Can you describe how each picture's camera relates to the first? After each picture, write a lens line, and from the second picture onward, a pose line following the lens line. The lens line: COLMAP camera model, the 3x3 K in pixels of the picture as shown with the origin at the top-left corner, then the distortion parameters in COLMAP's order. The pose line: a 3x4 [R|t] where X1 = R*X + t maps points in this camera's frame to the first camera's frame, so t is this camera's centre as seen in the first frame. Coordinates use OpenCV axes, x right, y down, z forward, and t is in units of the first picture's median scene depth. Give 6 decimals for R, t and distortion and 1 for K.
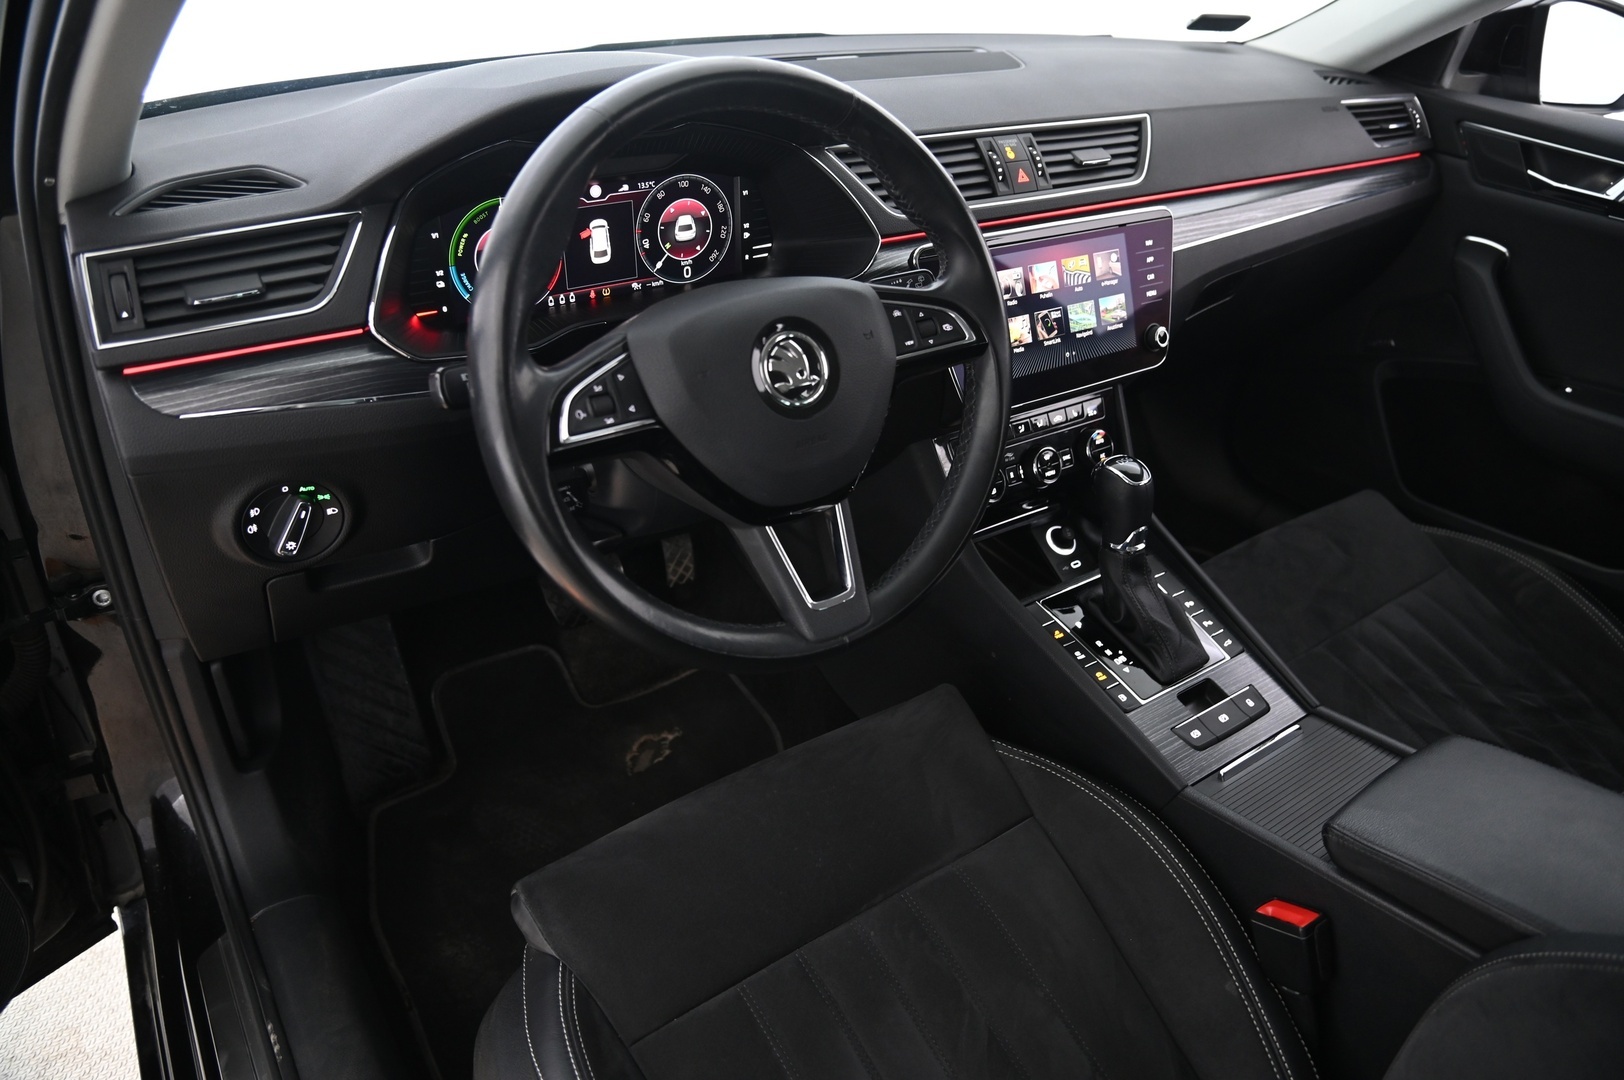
lens RADIAL K [[1090.2, 0, 807.4], [0, 1090.2, 544.3], [0, 0, 1]] dist [-0.127154, 0.063546]
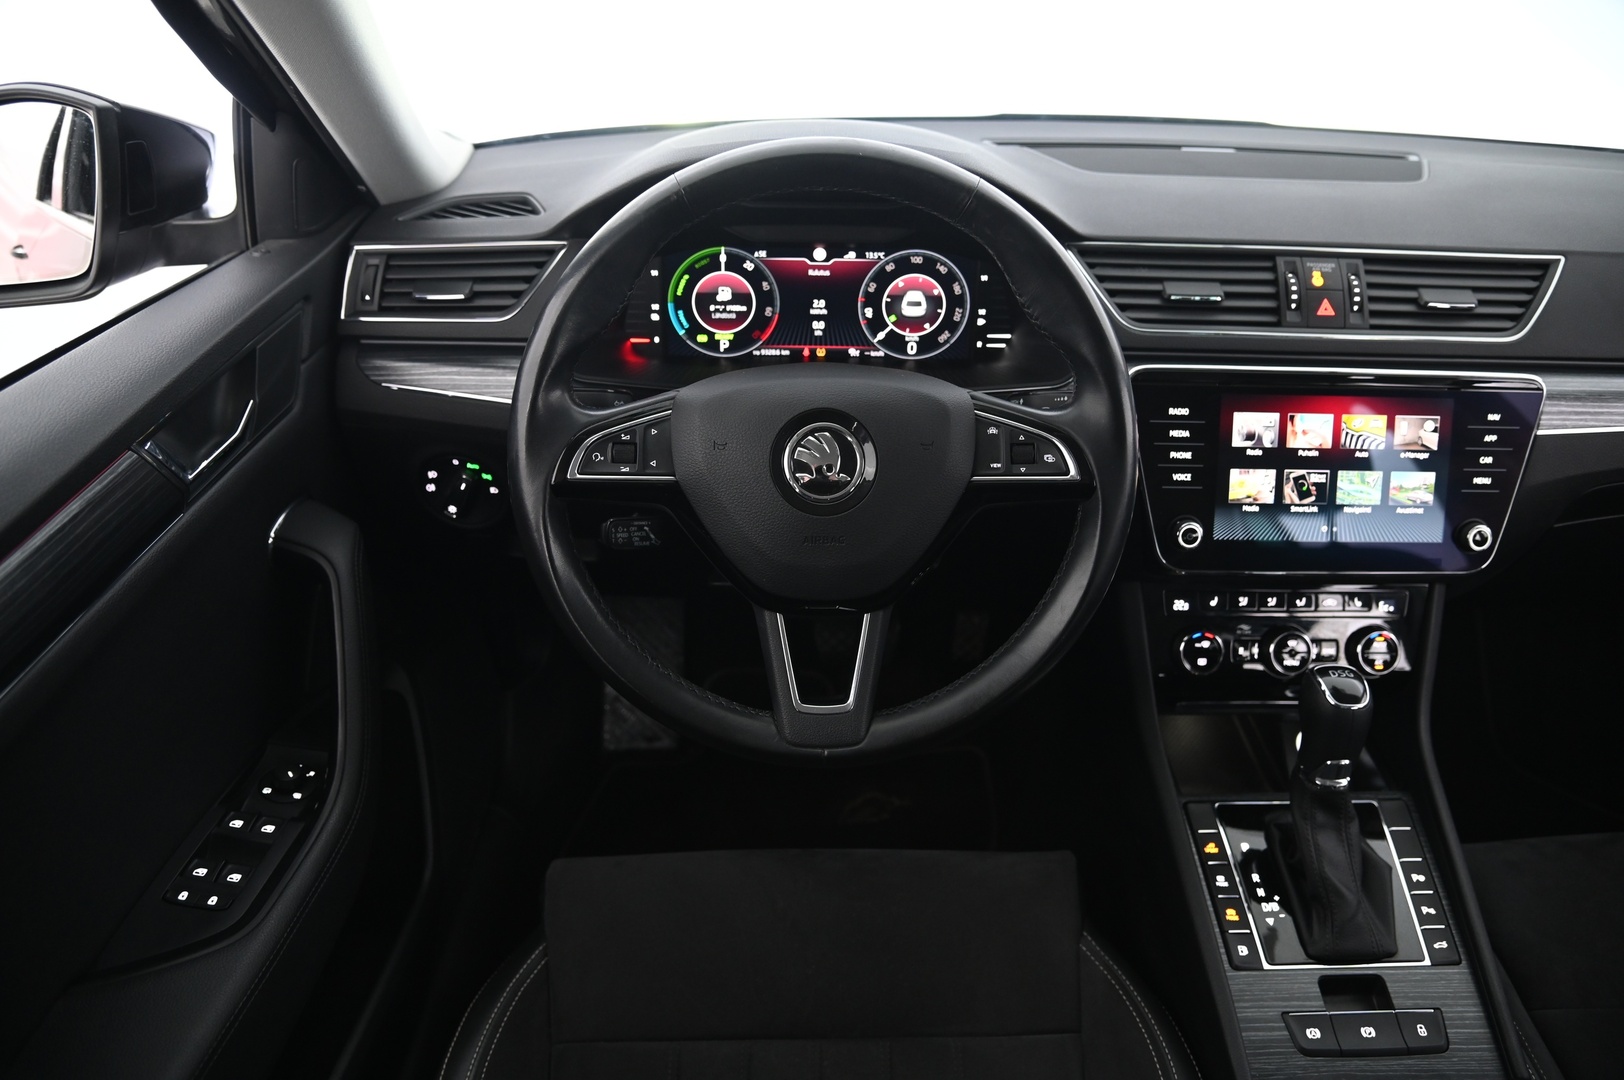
lens RADIAL K [[1090.2, 0, 807.4], [0, 1090.2, 544.3], [0, 0, 1]] dist [-0.127154, 0.063546]
pose [[0.827090, 0.260681, -0.497964, 0.345441], [-0.281753, 0.958885, 0.033994, -0.087757], [0.486352, 0.112187, 0.866531, 0.120780]]
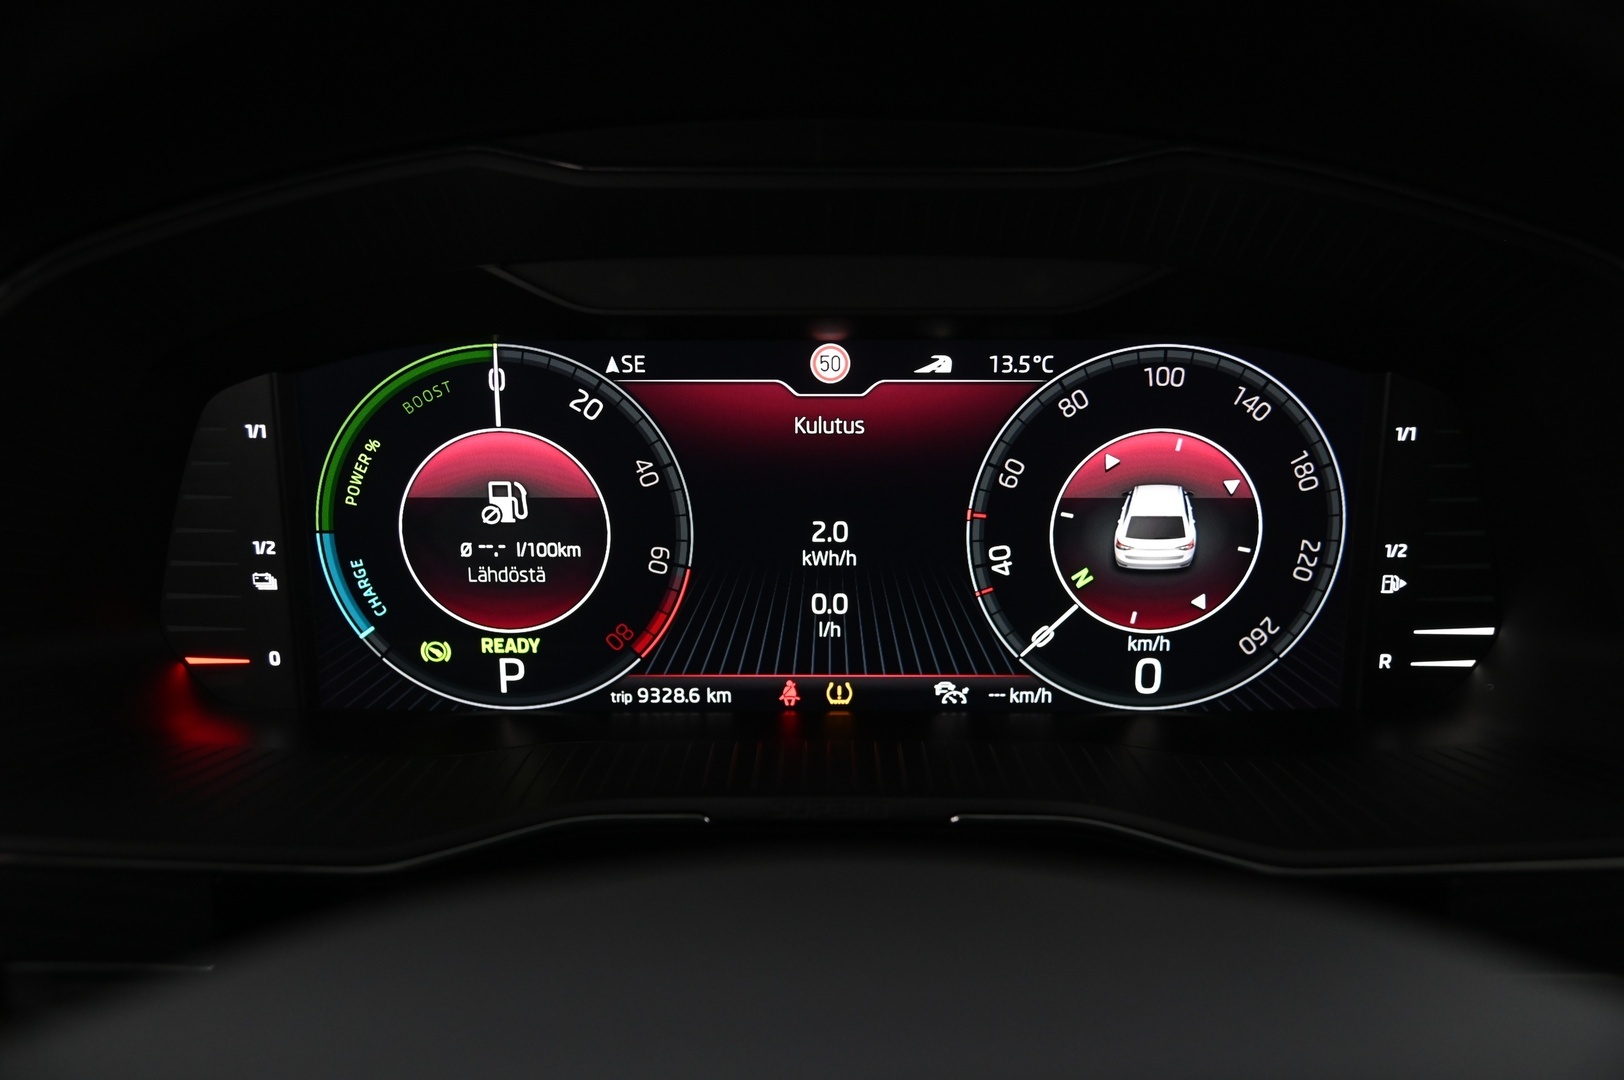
lens RADIAL K [[1572.9, 0, 812.0], [0, 1572.9, 540.0], [0, 0, 1]] dist [-0.018473, 0.029691]
pose [[0.826481, 0.143605, -0.544341, 0.037837], [-0.271288, 0.948838, -0.161584, -0.193529], [0.493287, 0.281219, 0.823155, 0.597623]]
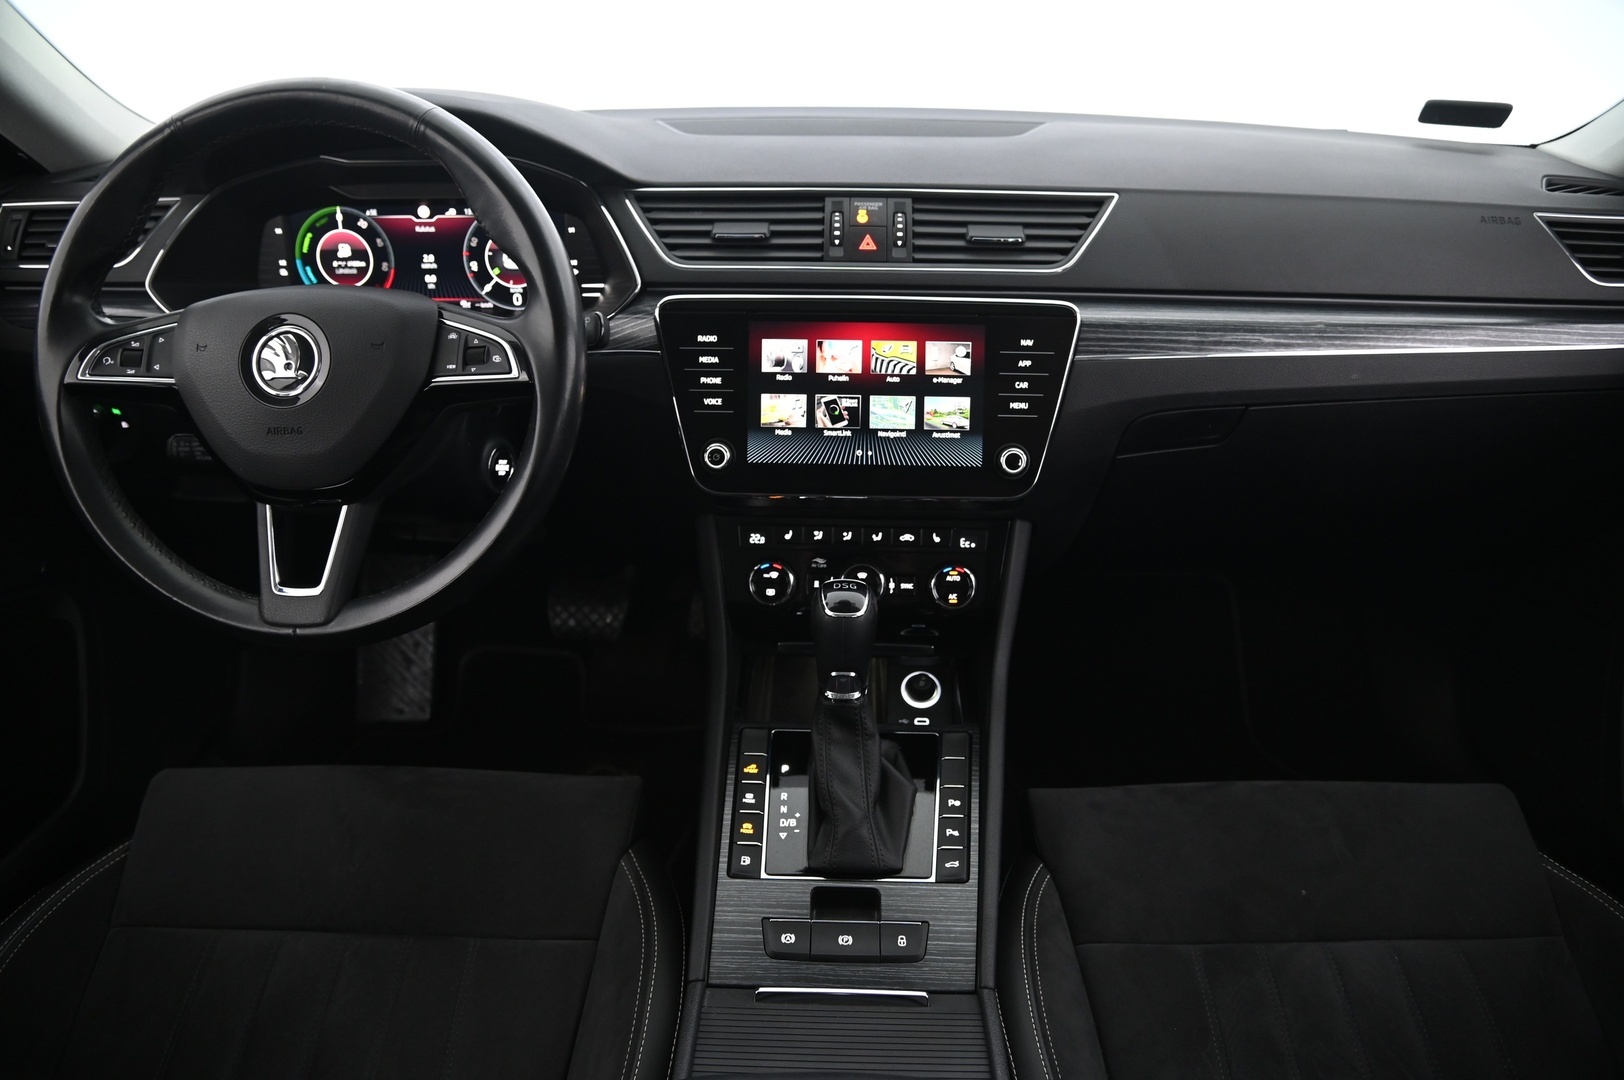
lens RADIAL K [[1090.2, 0, 807.4], [0, 1090.2, 544.3], [0, 0, 1]] dist [-0.127154, 0.063546]
pose [[0.811692, 0.237318, -0.533700, 0.727691], [-0.292046, 0.956216, -0.018970, -0.086671], [0.505831, 0.171262, 0.845461, 0.300040]]
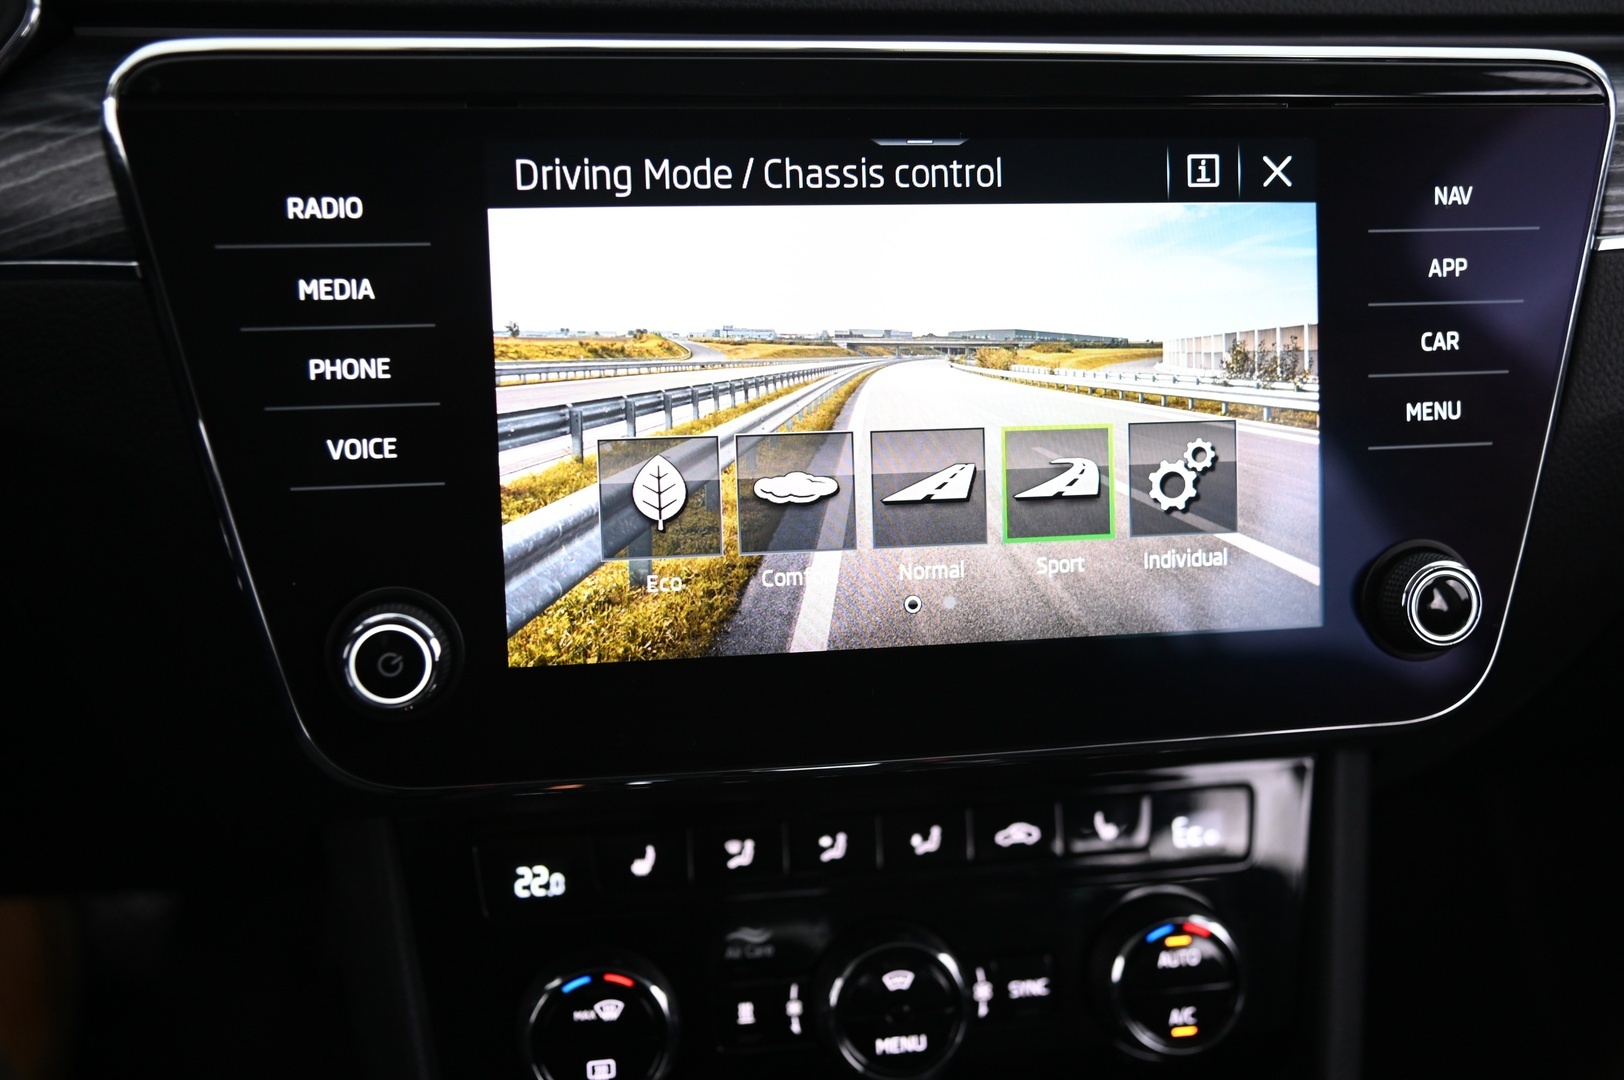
lens RADIAL K [[1572.9, 0, 812.0], [0, 1572.9, 540.0], [0, 0, 1]] dist [-0.018473, 0.029691]
pose [[0.912103, 0.172294, -0.371999, 0.372669], [-0.220197, 0.971291, -0.090040, -0.166123], [0.345806, 0.164039, 0.923856, 0.726071]]
